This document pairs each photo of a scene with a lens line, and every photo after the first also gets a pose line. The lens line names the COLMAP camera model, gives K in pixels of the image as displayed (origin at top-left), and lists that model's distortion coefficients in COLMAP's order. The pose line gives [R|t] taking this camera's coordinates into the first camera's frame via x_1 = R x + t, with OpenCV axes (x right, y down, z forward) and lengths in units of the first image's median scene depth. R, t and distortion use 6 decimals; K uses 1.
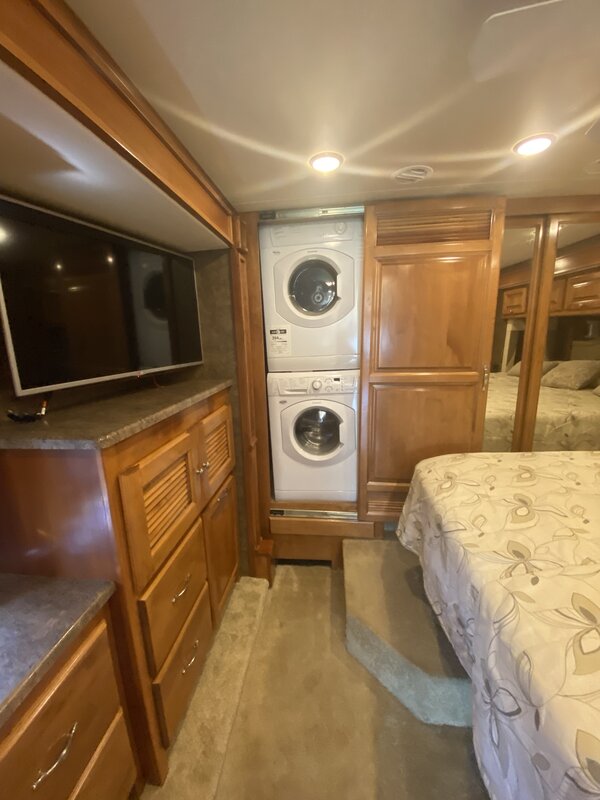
lens RADIAL K [[328.8, 0, 296.9], [0, 328.8, 404.7], [0, 0, 1]] dist [0.001825, -0.002432]
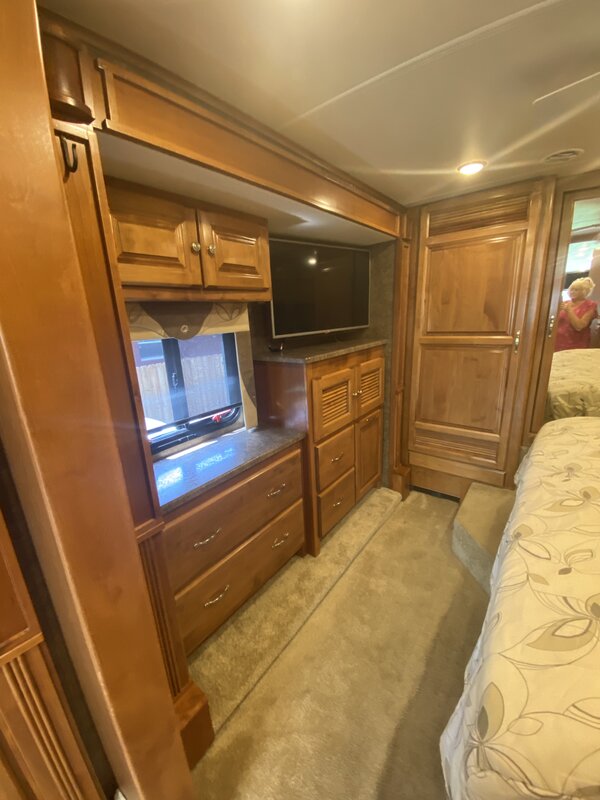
lens RADIAL K [[328.8, 0, 297.4], [0, 328.8, 403.5], [0, 0, 1]] dist [0.001825, -0.002432]
pose [[0.857260, 0.123088, -0.499954, 0.249373], [-0.080369, 0.991092, 0.106198, 0.095010], [0.508572, -0.050858, 0.859516, -0.482428]]
